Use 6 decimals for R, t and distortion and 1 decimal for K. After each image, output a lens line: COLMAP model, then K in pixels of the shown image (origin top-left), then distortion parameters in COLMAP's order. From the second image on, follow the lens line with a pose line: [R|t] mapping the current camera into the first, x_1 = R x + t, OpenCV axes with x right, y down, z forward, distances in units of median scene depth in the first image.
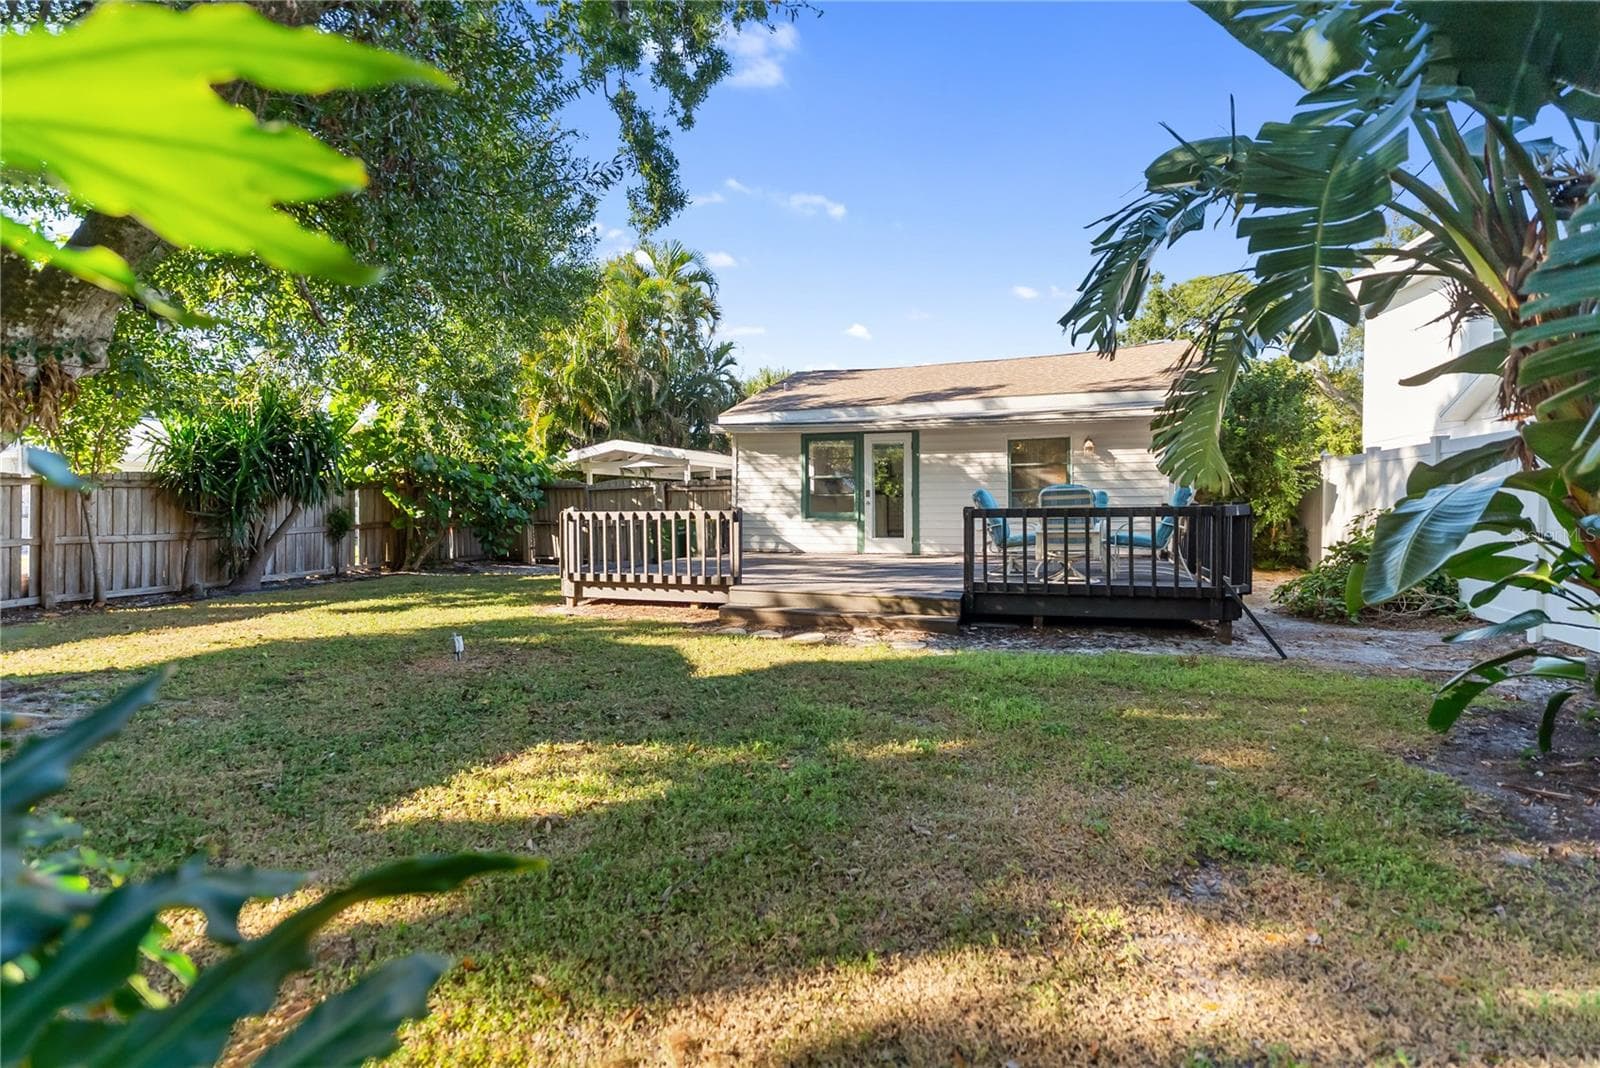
lens RADIAL K [[737.9, 0, 806.5], [0, 737.9, 533.5], [0, 0, 1]] dist [-0.001647, 0.002650]
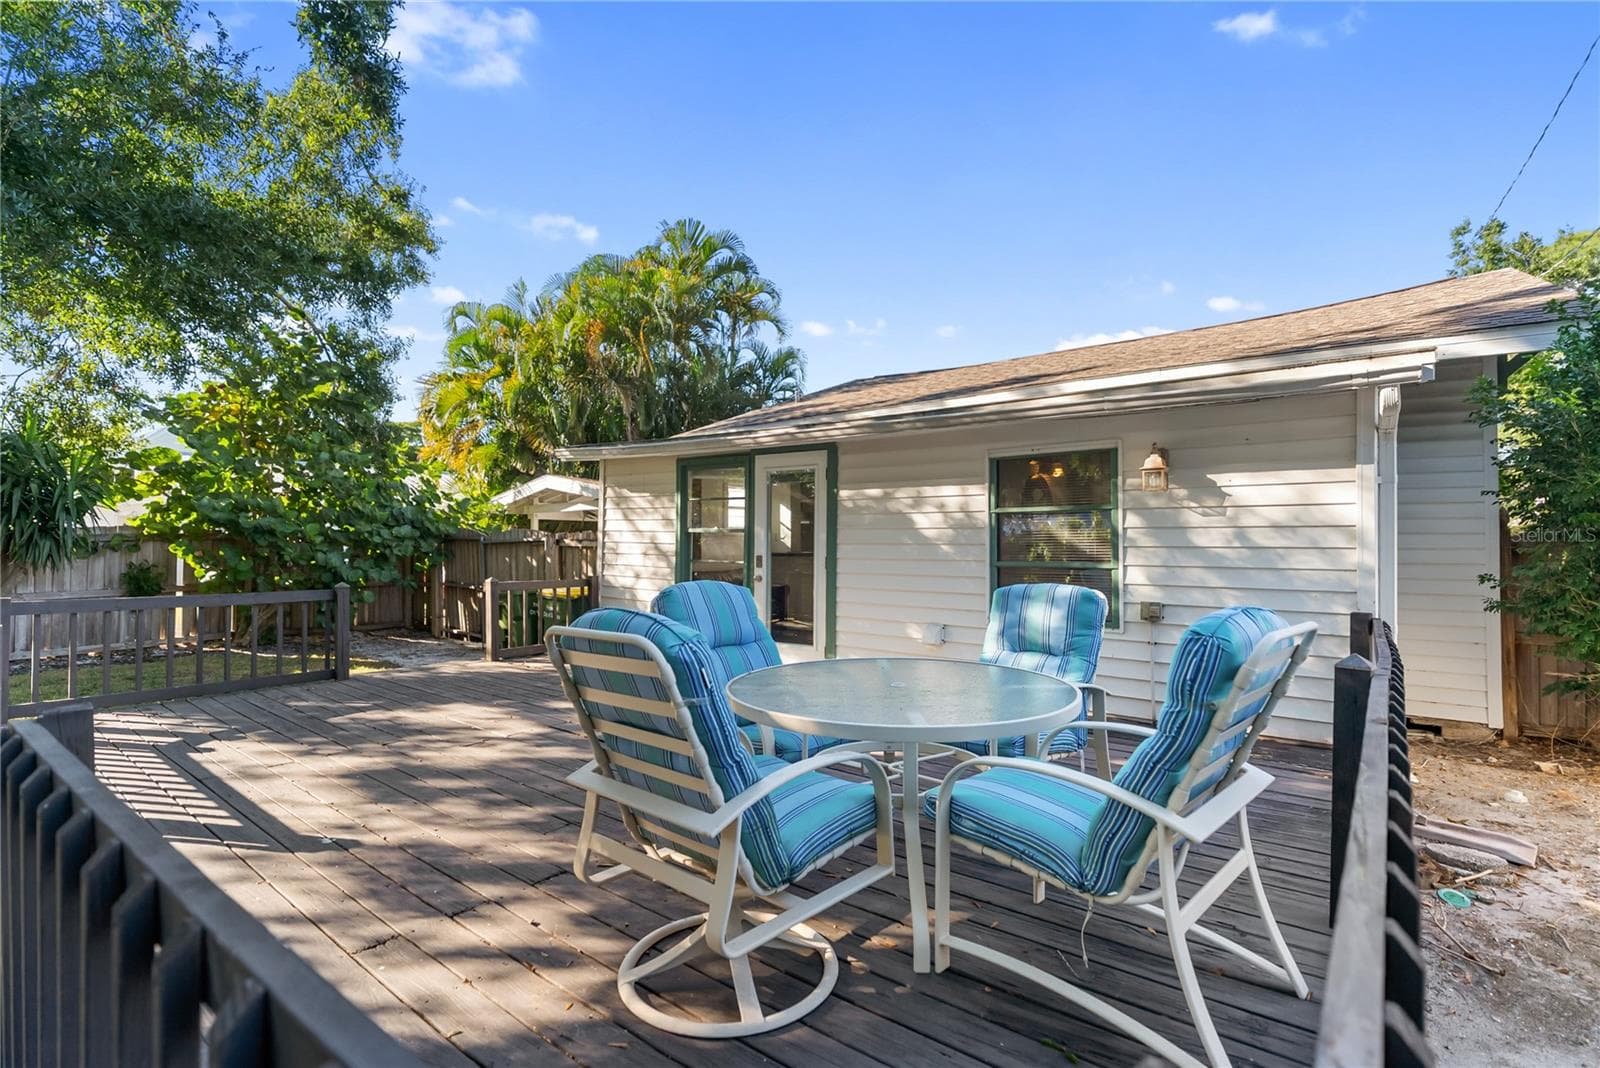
lens RADIAL K [[737.9, 0, 806.5], [0, 737.9, 533.5], [0, 0, 1]] dist [-0.001647, 0.002650]
pose [[0.945704, 0.007149, -0.324952, 0.412851], [-0.022440, 0.998809, -0.043332, -0.071807], [0.324255, 0.048271, 0.944737, 0.671713]]
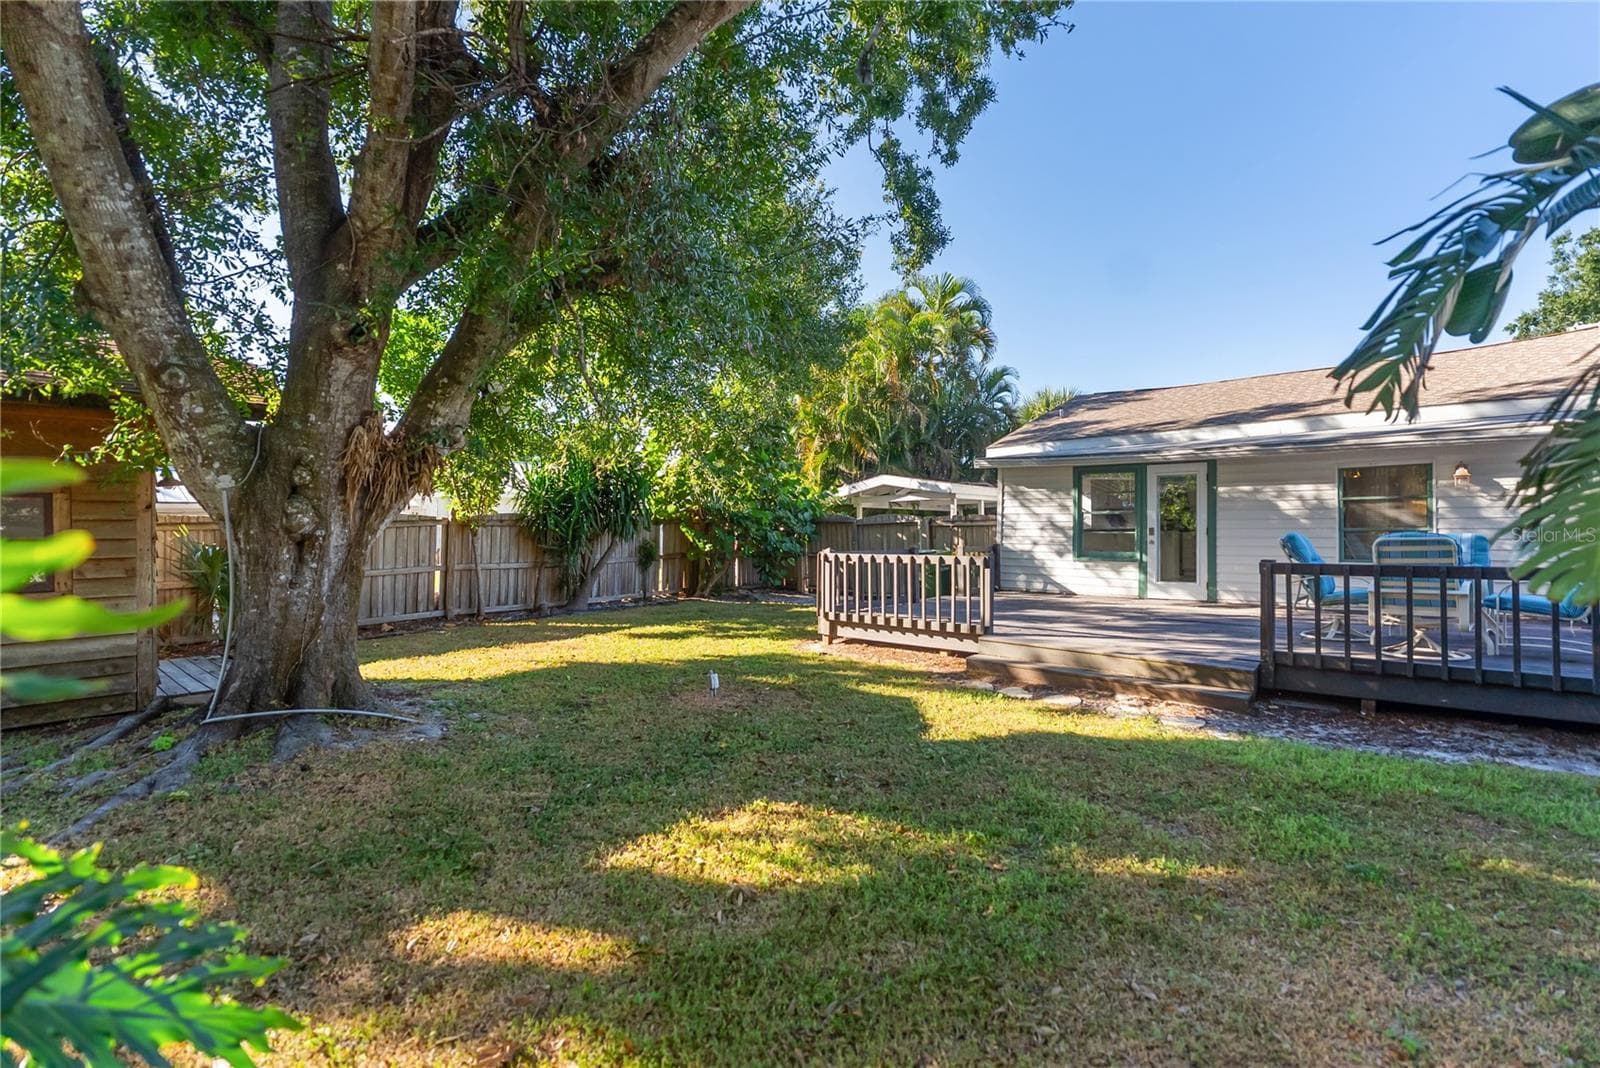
lens RADIAL K [[737.9, 0, 806.5], [0, 737.9, 533.5], [0, 0, 1]] dist [-0.001647, 0.002650]
pose [[0.928675, 0.007350, -0.370821, 0.037010], [-0.018840, 0.999448, -0.027373, -0.027231], [0.370415, 0.032407, 0.928301, 0.026542]]
